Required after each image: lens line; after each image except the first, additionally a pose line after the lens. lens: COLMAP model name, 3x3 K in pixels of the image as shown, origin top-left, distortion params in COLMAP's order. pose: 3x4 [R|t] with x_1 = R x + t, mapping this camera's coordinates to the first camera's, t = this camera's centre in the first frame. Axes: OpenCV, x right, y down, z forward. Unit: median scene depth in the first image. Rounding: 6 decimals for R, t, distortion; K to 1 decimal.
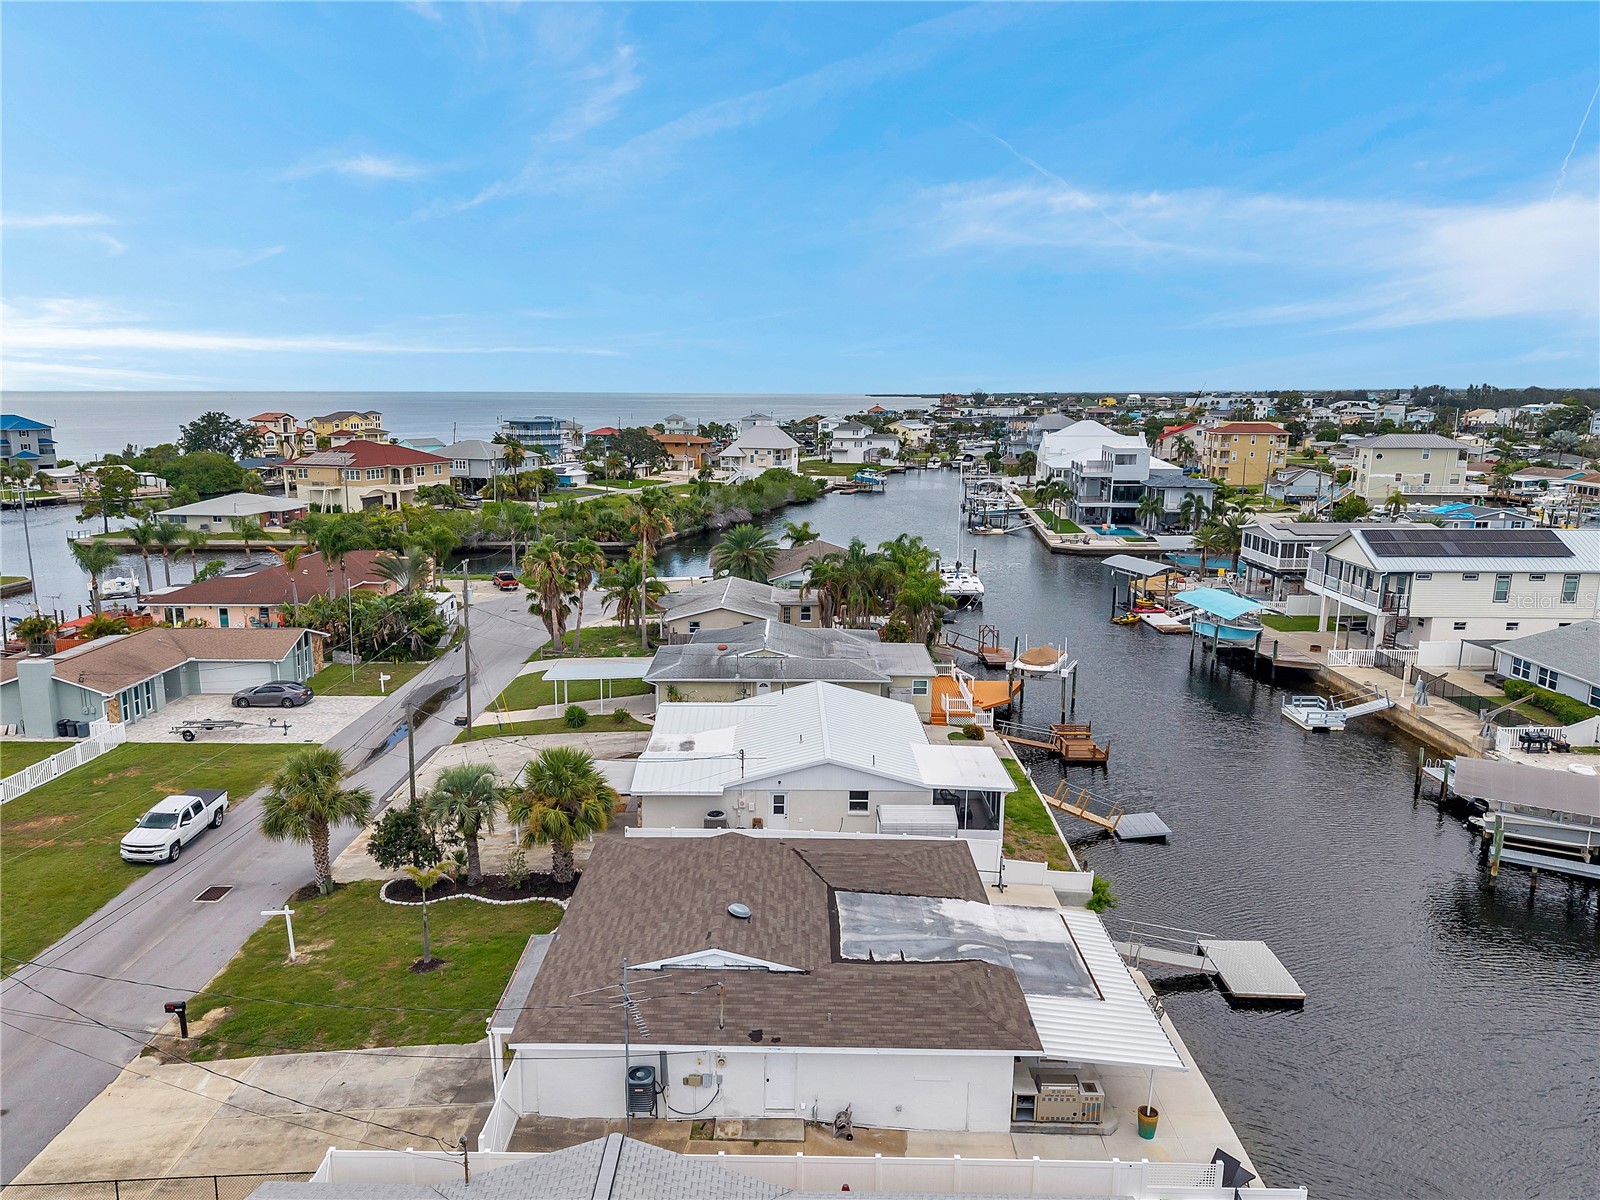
lens RADIAL K [[1078.2, 0, 781.0], [0, 1078.2, 603.6], [0, 0, 1]] dist [0.028660, -0.028696]
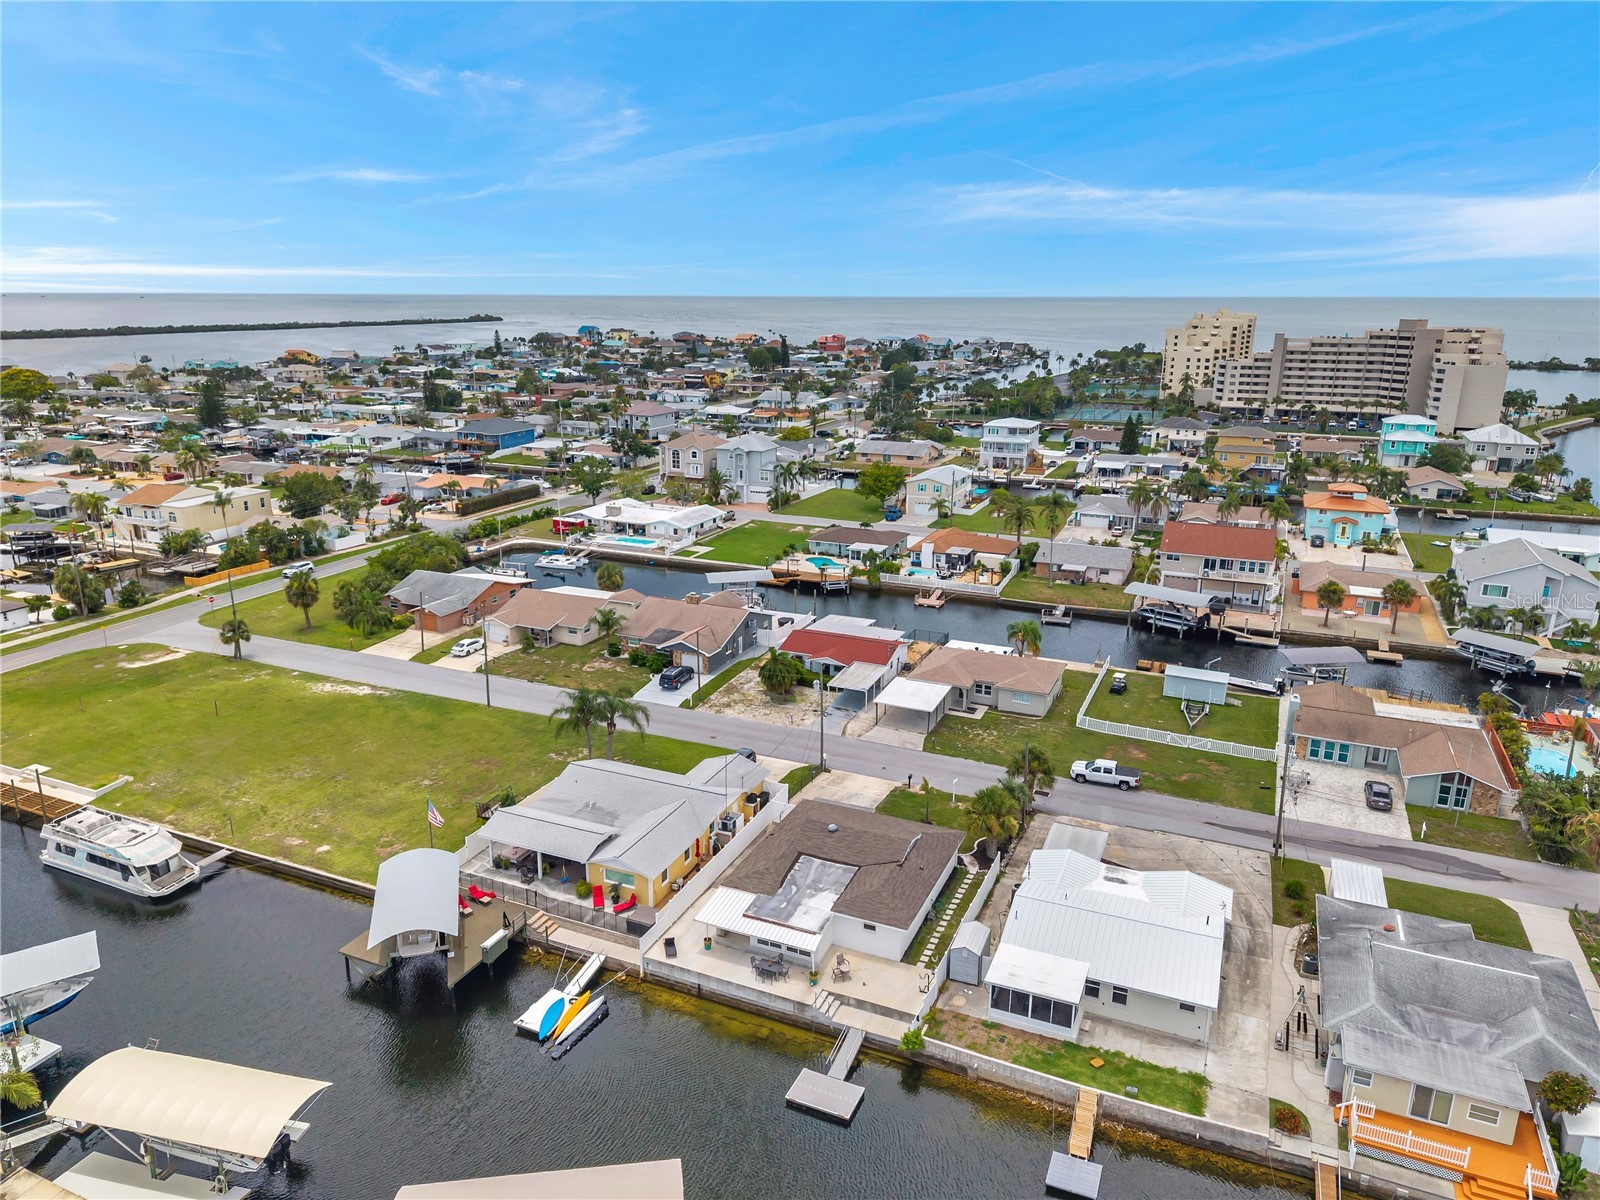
lens RADIAL K [[1080.5, 0, 785.8], [0, 1080.5, 594.9], [0, 0, 1]] dist [0.039194, -0.041279]
pose [[-0.396058, 0.245891, -0.884690, 1.369877], [-0.180431, 0.923853, 0.337551, -0.673852], [0.900324, 0.293315, -0.321533, 1.050244]]
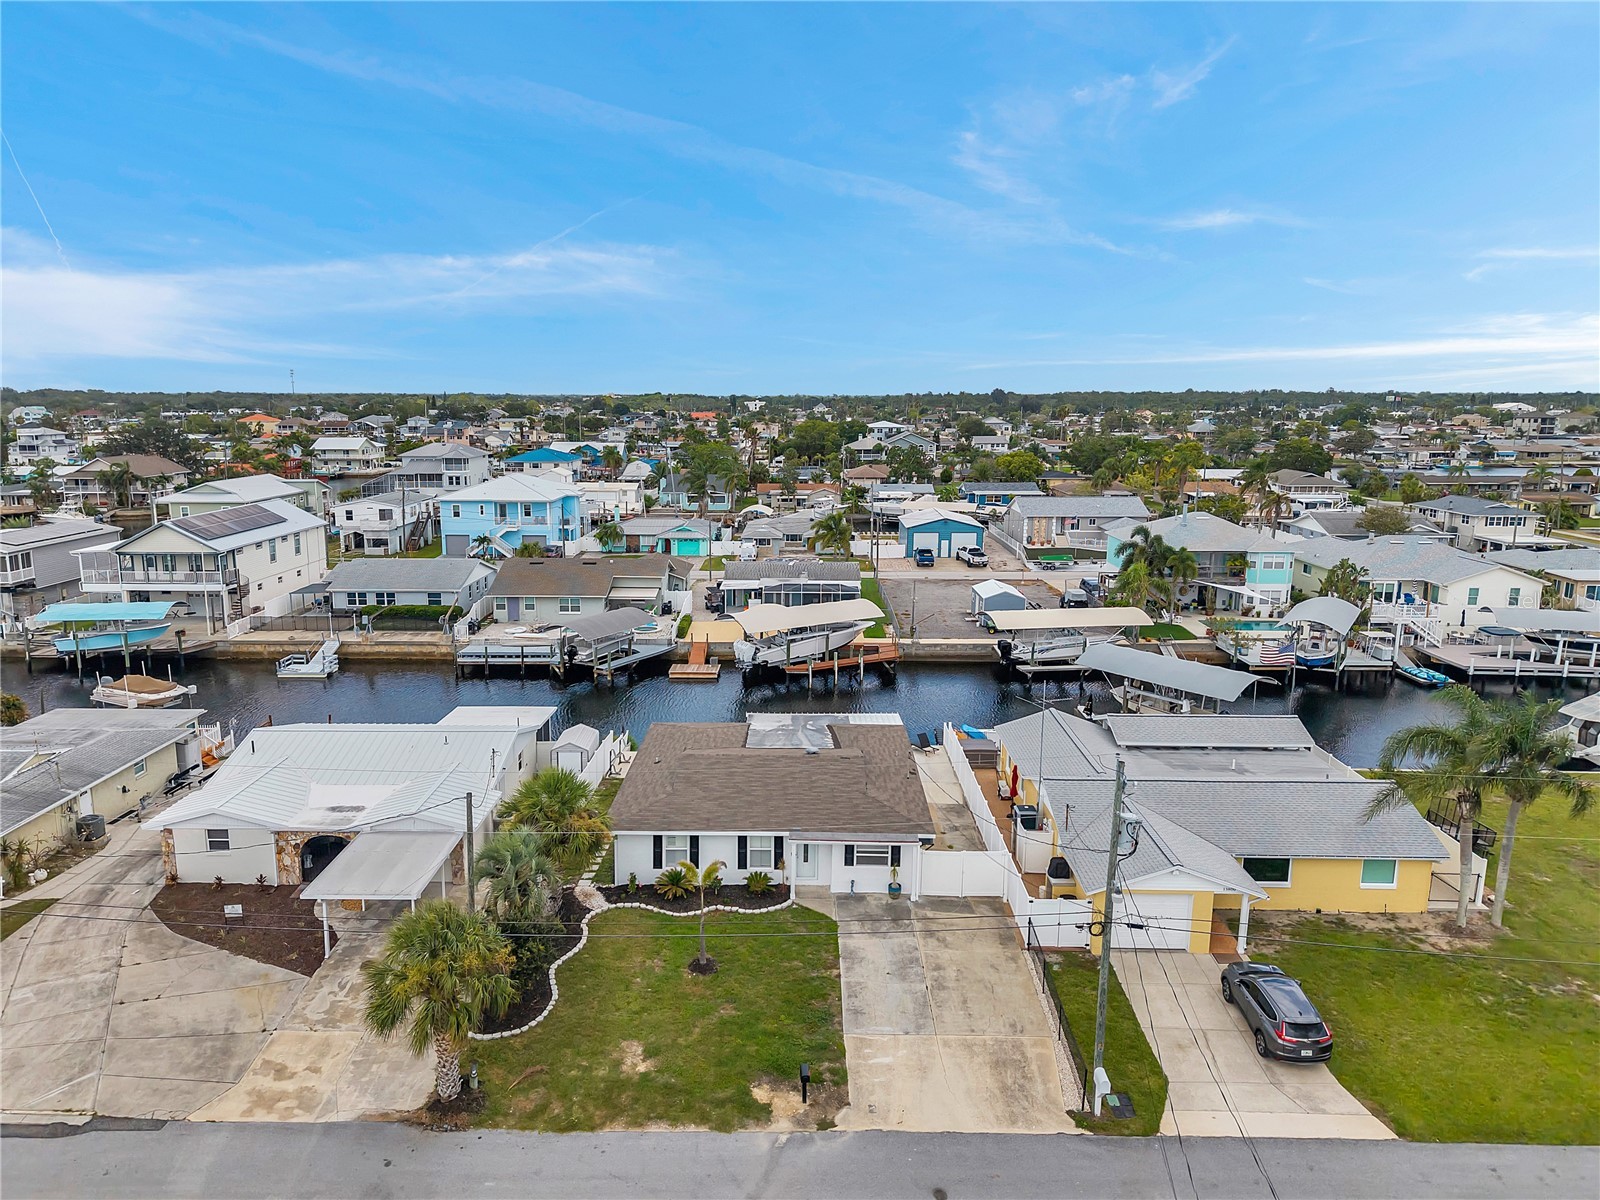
lens RADIAL K [[1078.2, 0, 781.0], [0, 1078.2, 603.6], [0, 0, 1]] dist [0.028660, -0.028696]
pose [[0.007871, -0.192204, 0.981323, -0.983638], [0.194253, 0.962953, 0.187048, -0.130053], [-0.980920, 0.189153, 0.044916, 0.646789]]
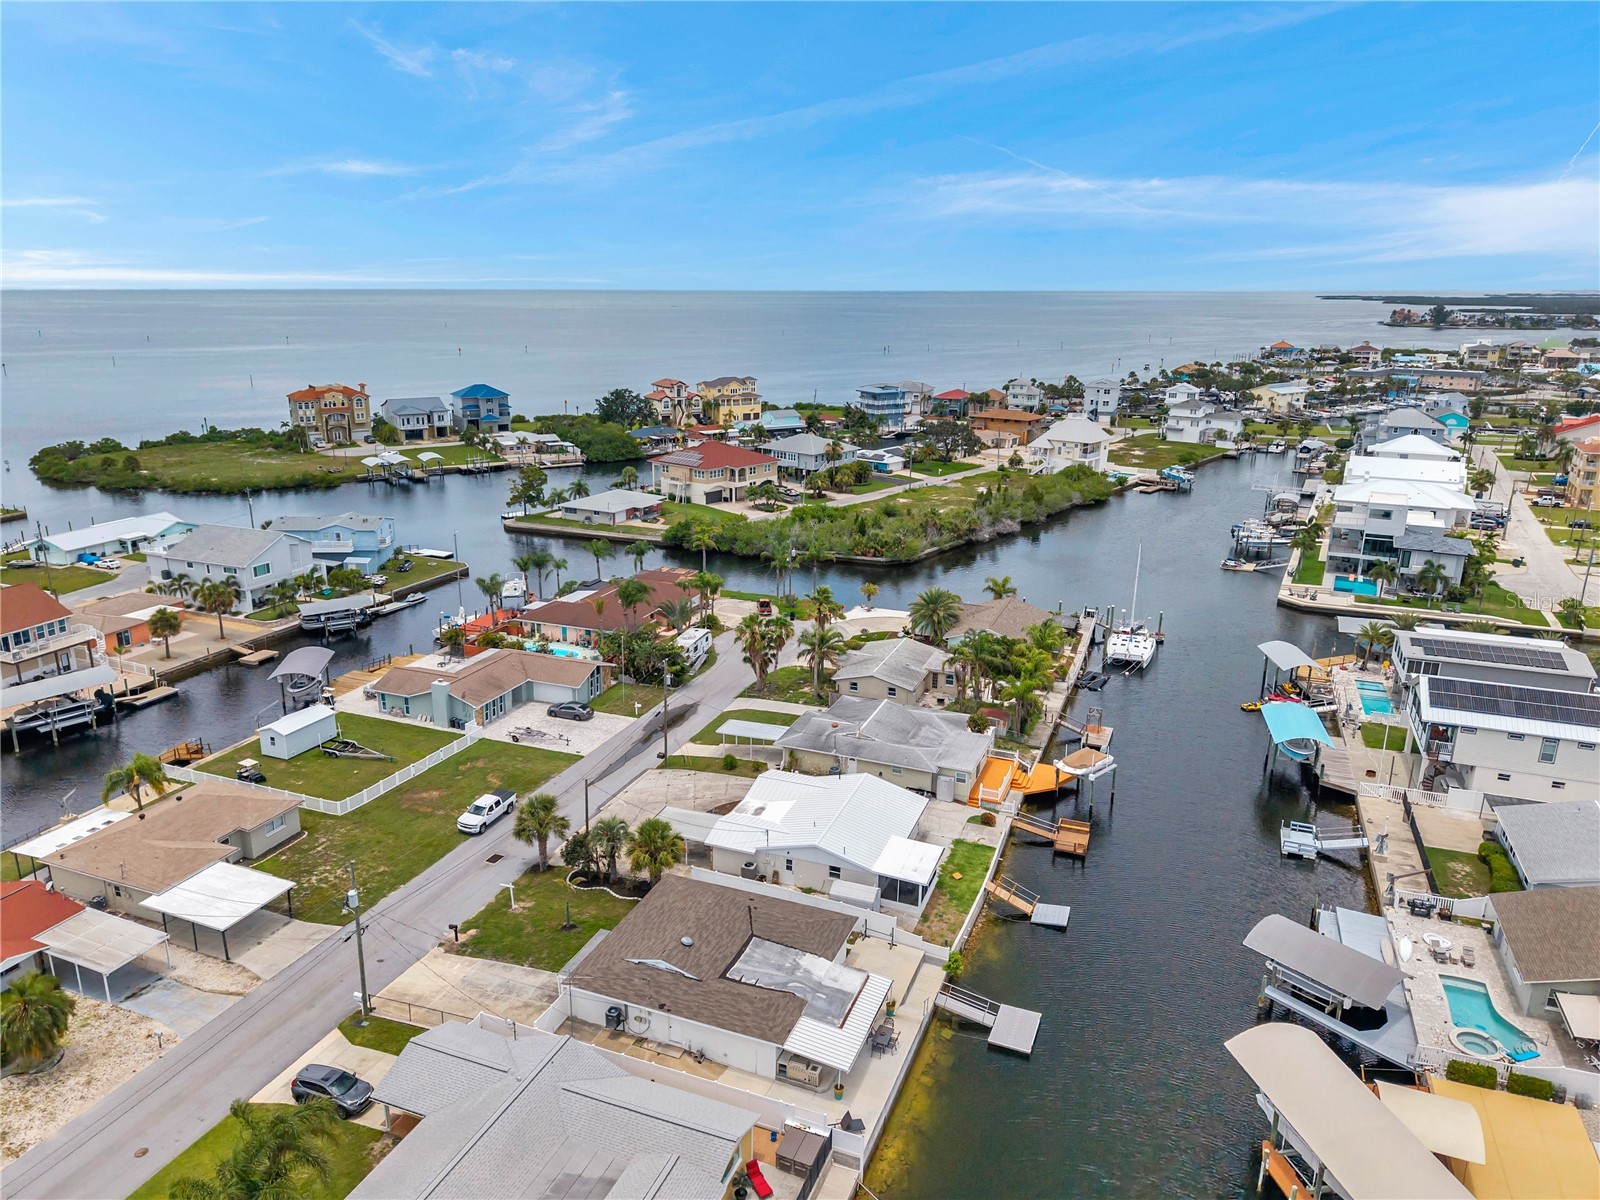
lens RADIAL K [[1080.5, 0, 785.8], [0, 1080.5, 594.9], [0, 0, 1]] dist [0.039194, -0.041279]
pose [[0.933883, 0.101244, -0.342945, 0.517084], [-0.073224, 0.992902, 0.093727, -0.377140], [0.350000, -0.062418, 0.934668, -0.523429]]
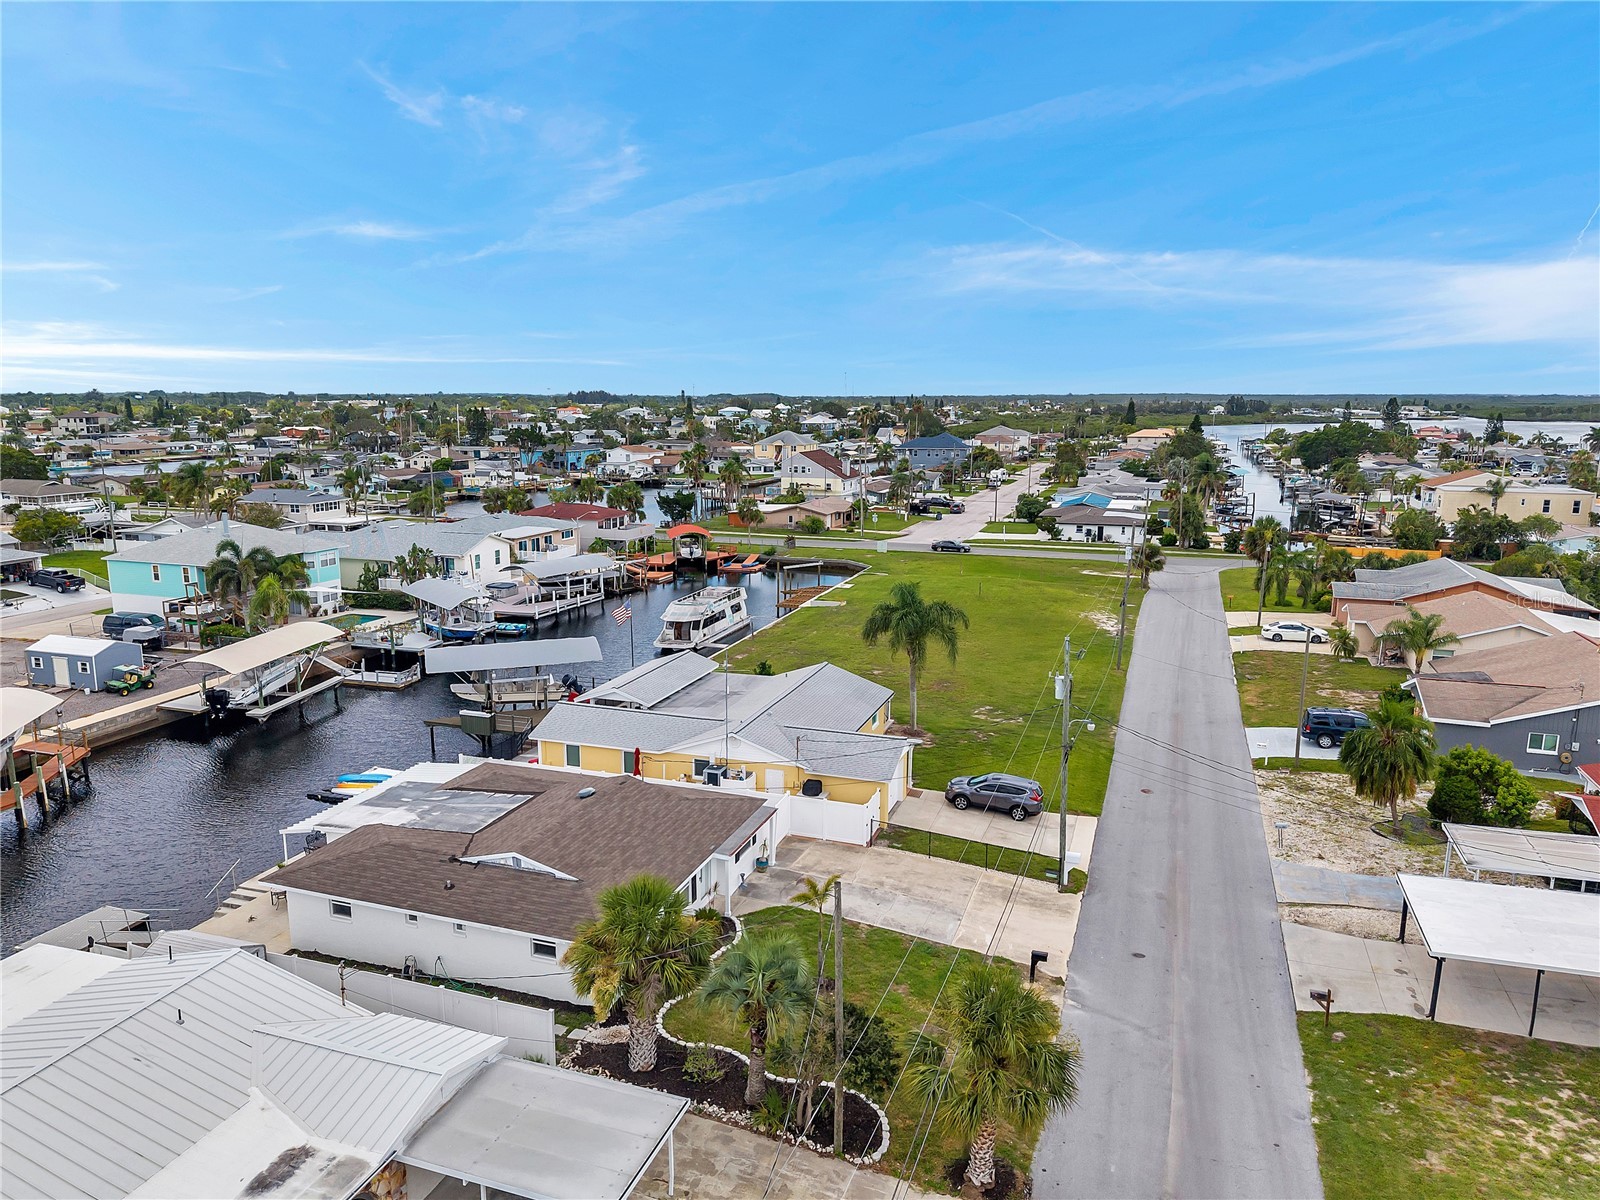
lens RADIAL K [[1080.5, 0, 785.8], [0, 1080.5, 594.9], [0, 0, 1]] dist [0.039194, -0.041279]
pose [[-0.945924, -0.059712, 0.318844, -0.460964], [0.062529, 0.930914, 0.359846, -0.269570], [-0.318303, 0.360324, -0.876841, 1.366713]]
